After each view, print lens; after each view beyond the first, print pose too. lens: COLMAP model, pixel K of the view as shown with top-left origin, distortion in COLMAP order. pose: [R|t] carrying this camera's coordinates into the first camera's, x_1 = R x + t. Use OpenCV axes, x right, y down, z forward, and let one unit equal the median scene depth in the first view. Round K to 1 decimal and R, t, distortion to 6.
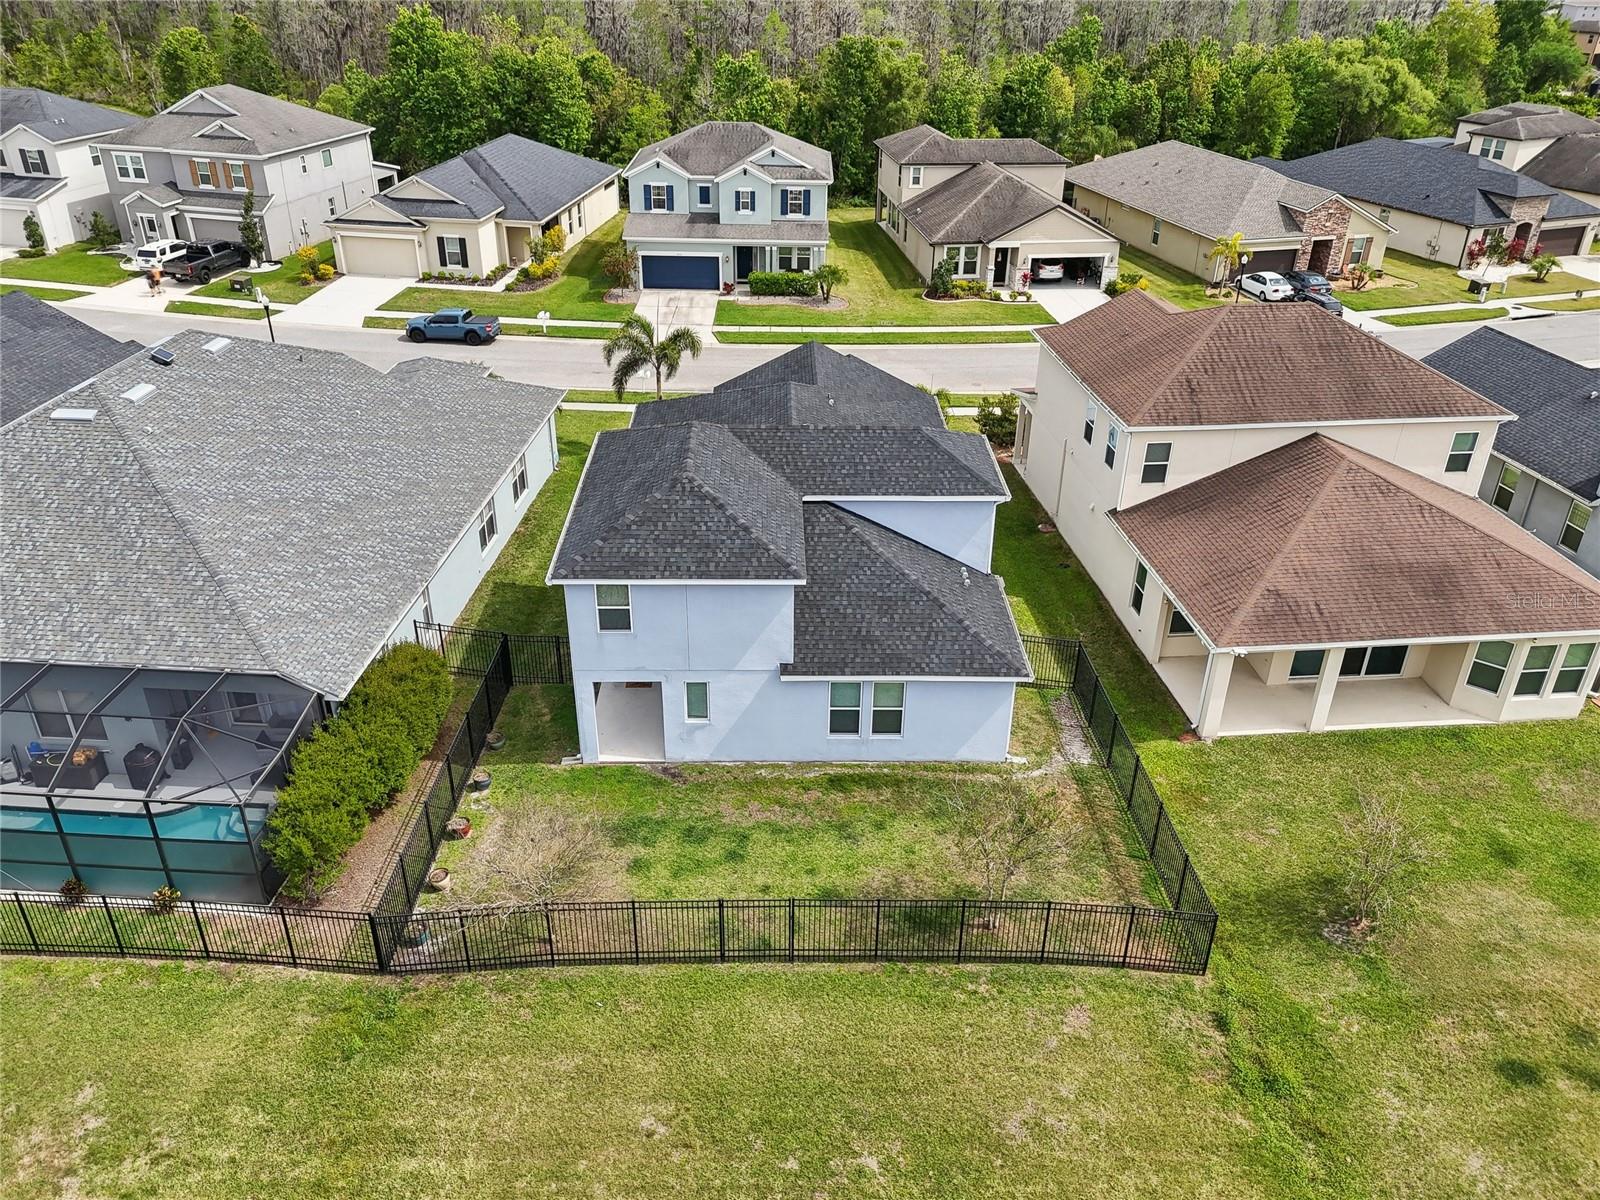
lens RADIAL K [[1200.0, 0, 803.3], [0, 1200.0, 599.5], [0, 0, 1]] dist [0.068419, -0.065289]
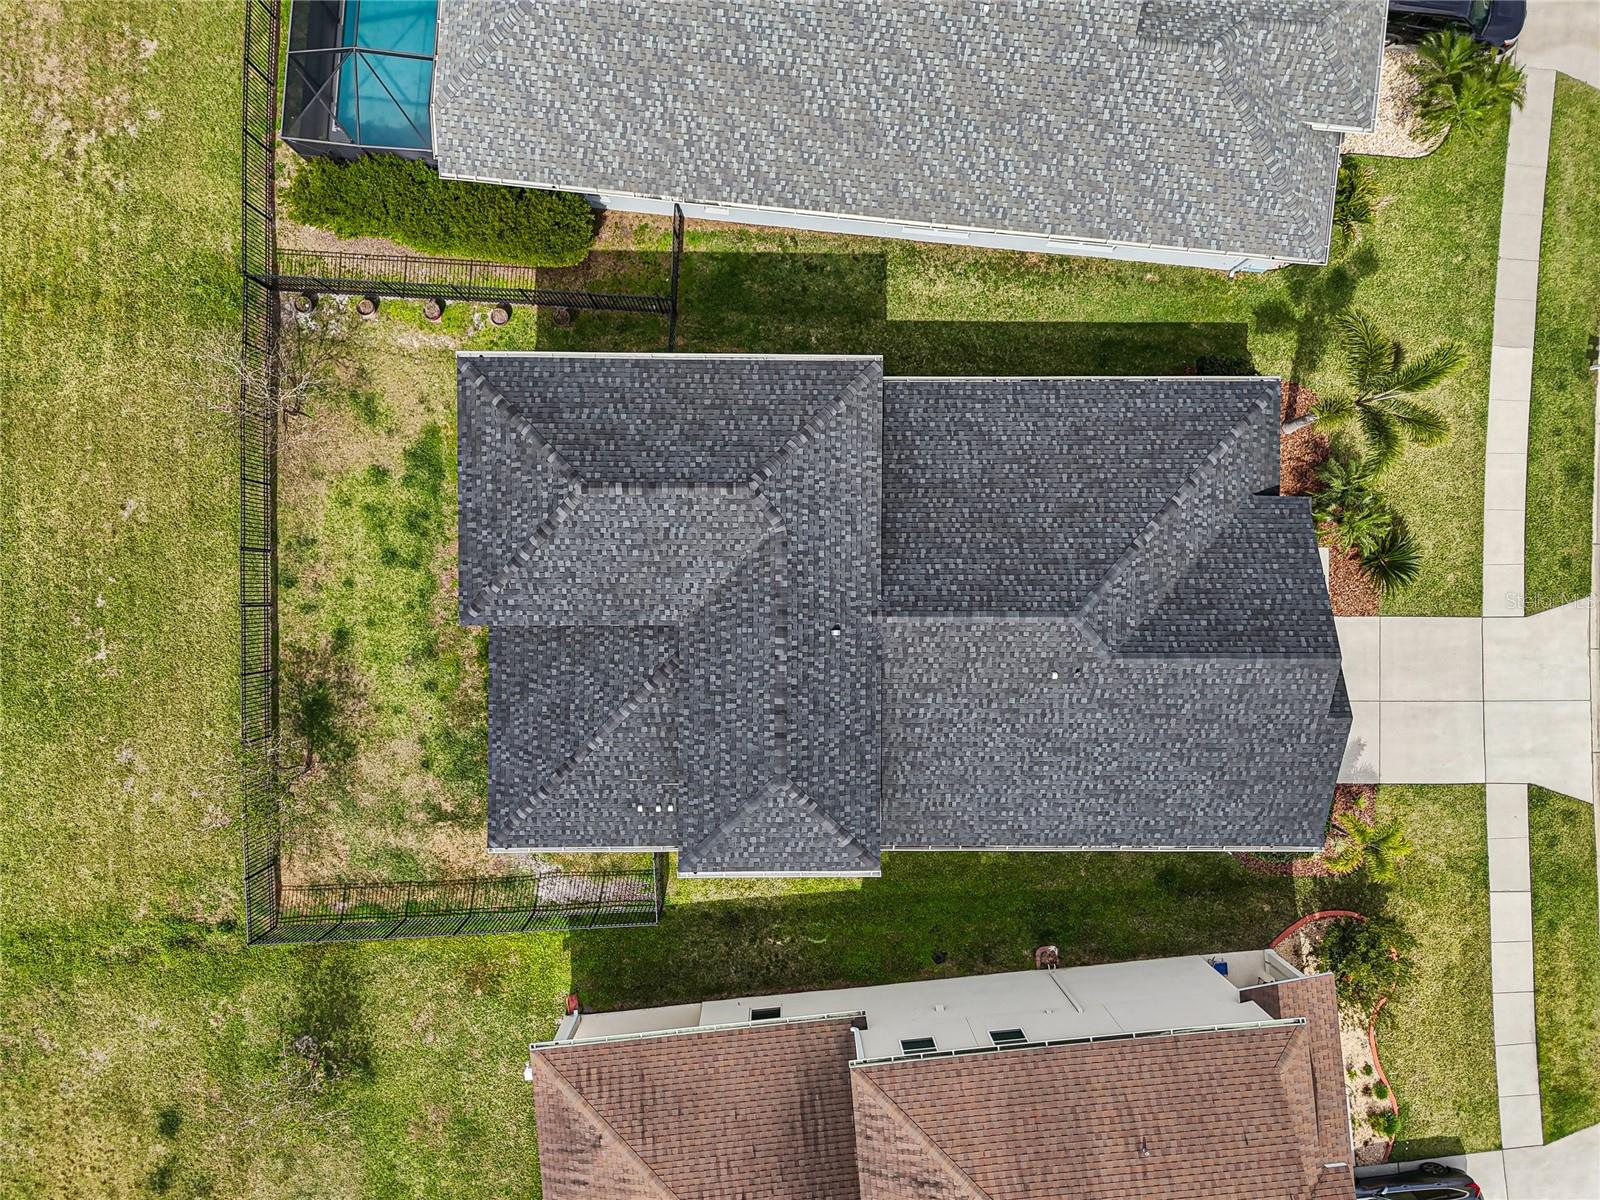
lens RADIAL K [[1200.0, 0, 803.2], [0, 1200.0, 600.8], [0, 0, 1]] dist [0.068419, -0.065289]
pose [[-0.023289, 0.999717, -0.004787, -0.007375], [-0.505528, -0.007645, 0.862777, -0.390214], [0.862496, 0.022513, 0.505563, 0.299482]]
